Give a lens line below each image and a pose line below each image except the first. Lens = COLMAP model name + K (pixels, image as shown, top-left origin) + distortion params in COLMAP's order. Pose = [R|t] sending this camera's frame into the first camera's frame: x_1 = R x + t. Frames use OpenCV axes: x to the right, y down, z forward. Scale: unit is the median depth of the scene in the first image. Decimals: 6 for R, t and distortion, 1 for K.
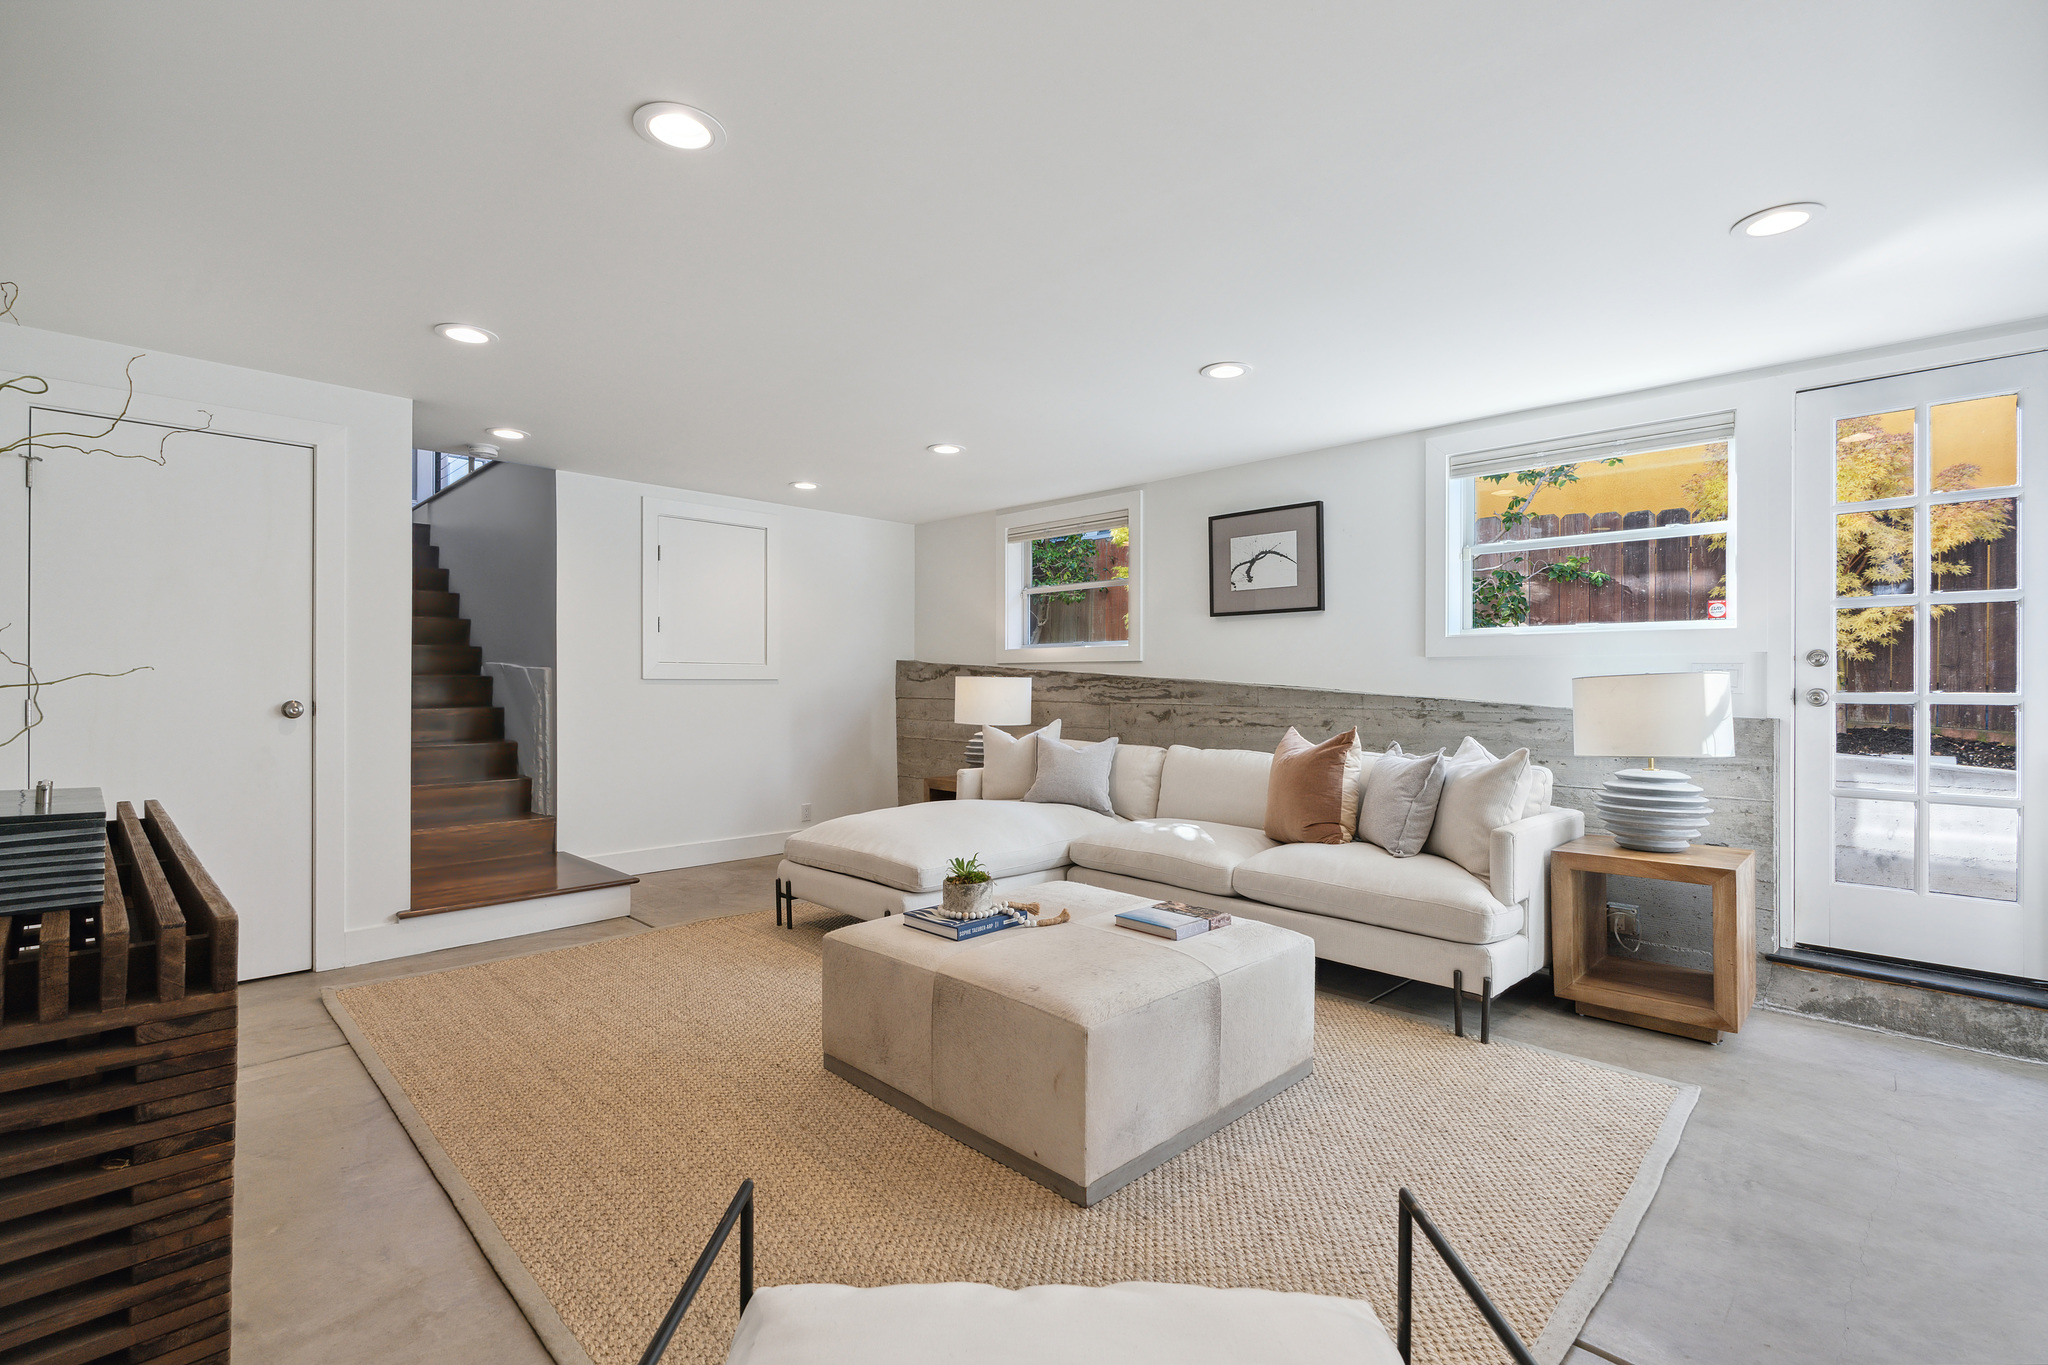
lens RADIAL K [[927.8, 0, 1021.0], [0, 927.8, 687.0], [0, 0, 1]] dist [-0.002158, 0.000022]
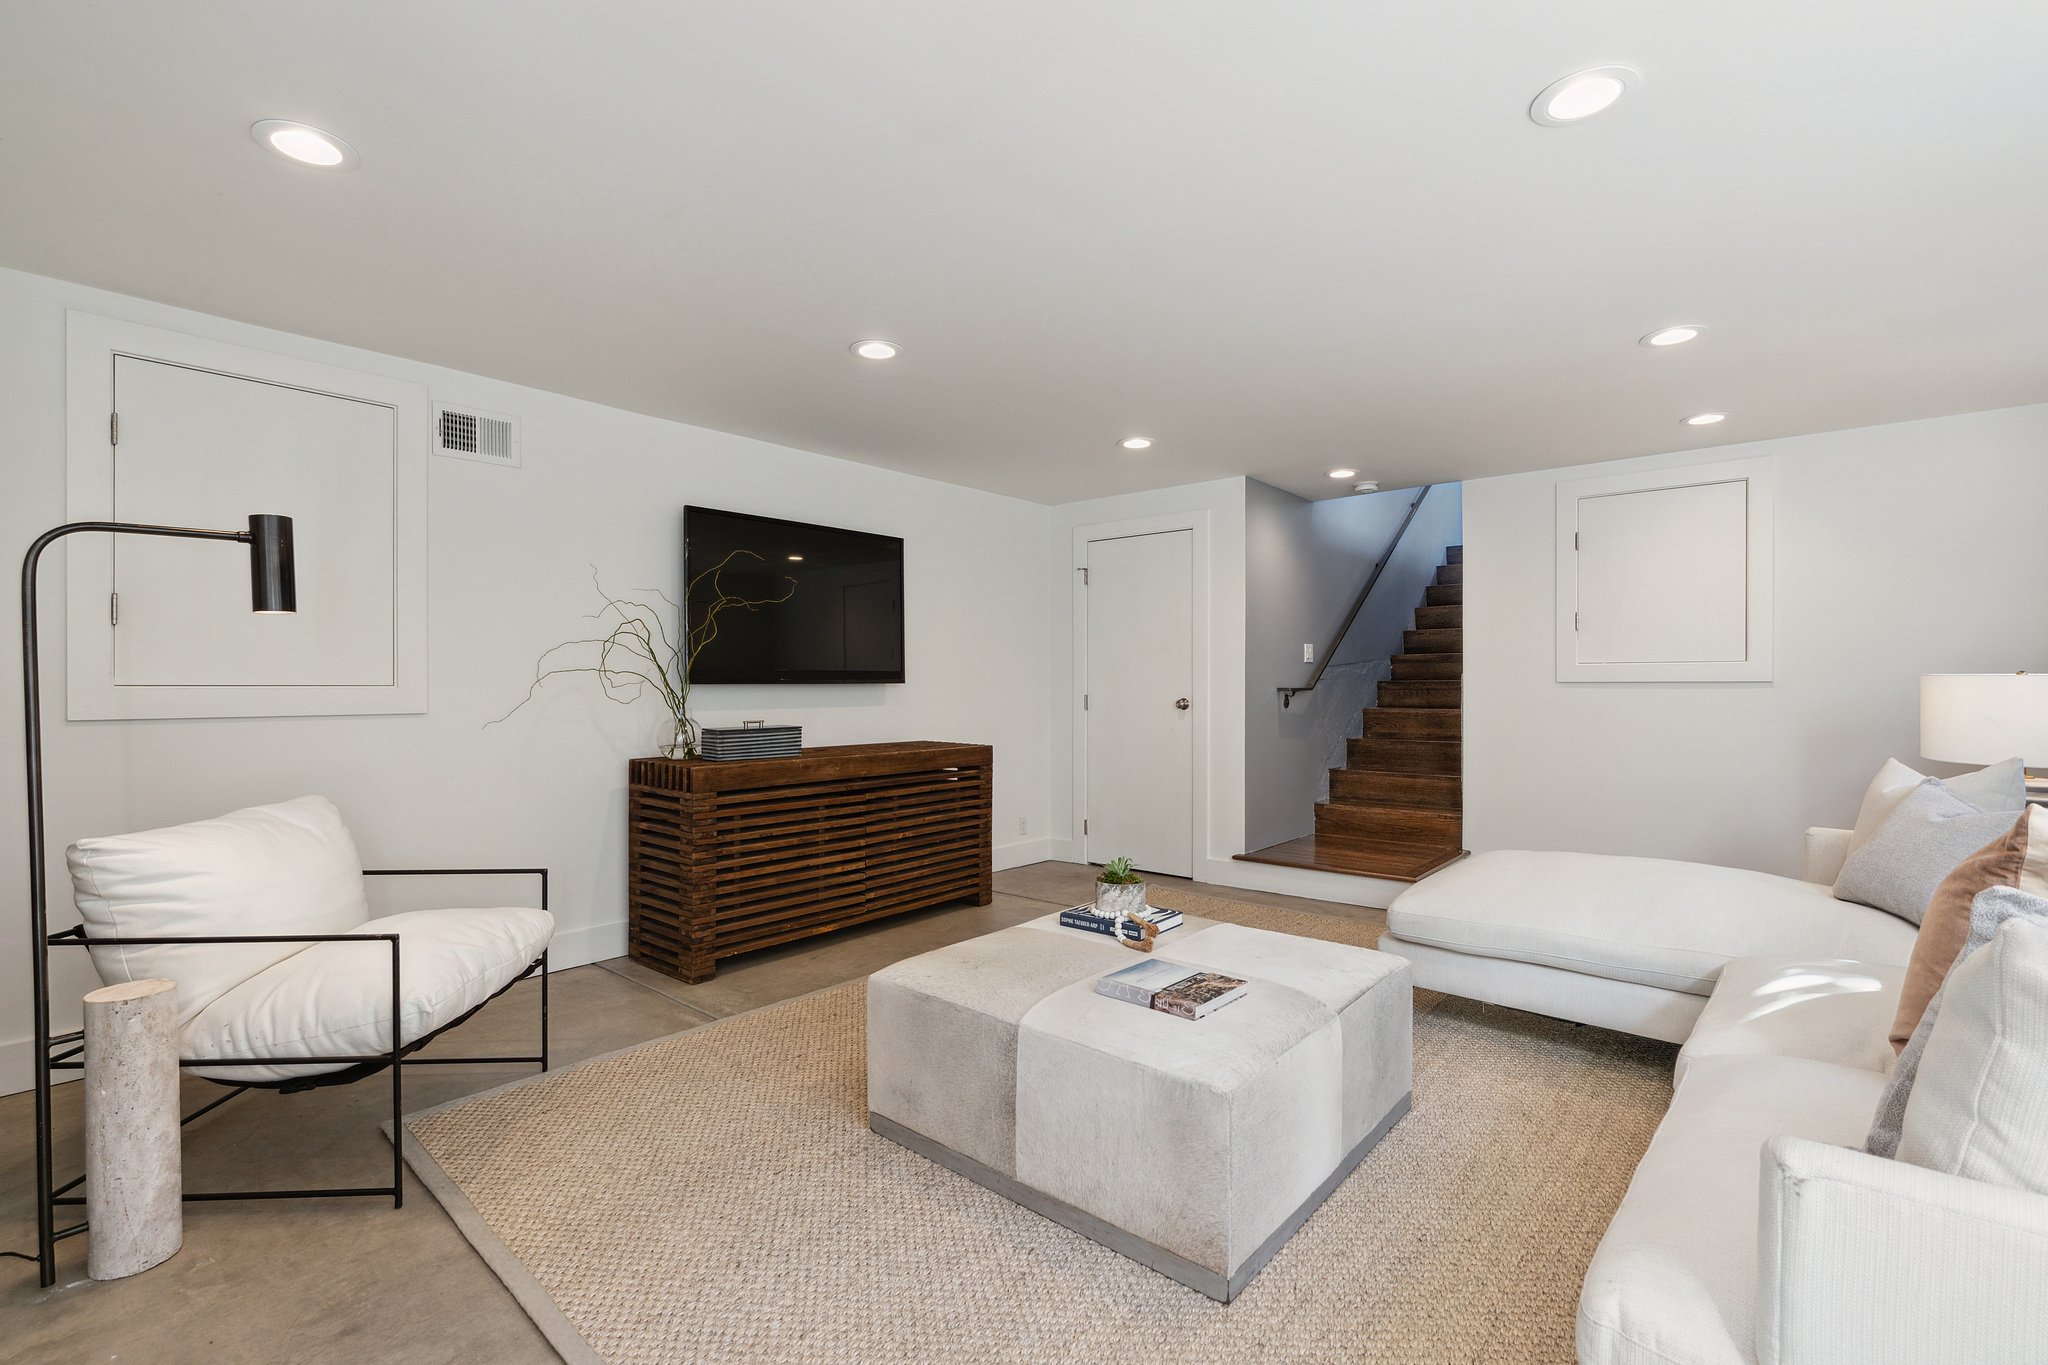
lens RADIAL K [[927.8, 0, 1034.6], [0, 927.8, 689.1], [0, 0, 1]] dist [-0.002158, 0.000022]
pose [[0.069165, -0.003360, -0.997600, 0.697682], [-0.002655, 0.999990, -0.003552, 0.004168], [0.997602, 0.002894, 0.069155, 0.622677]]
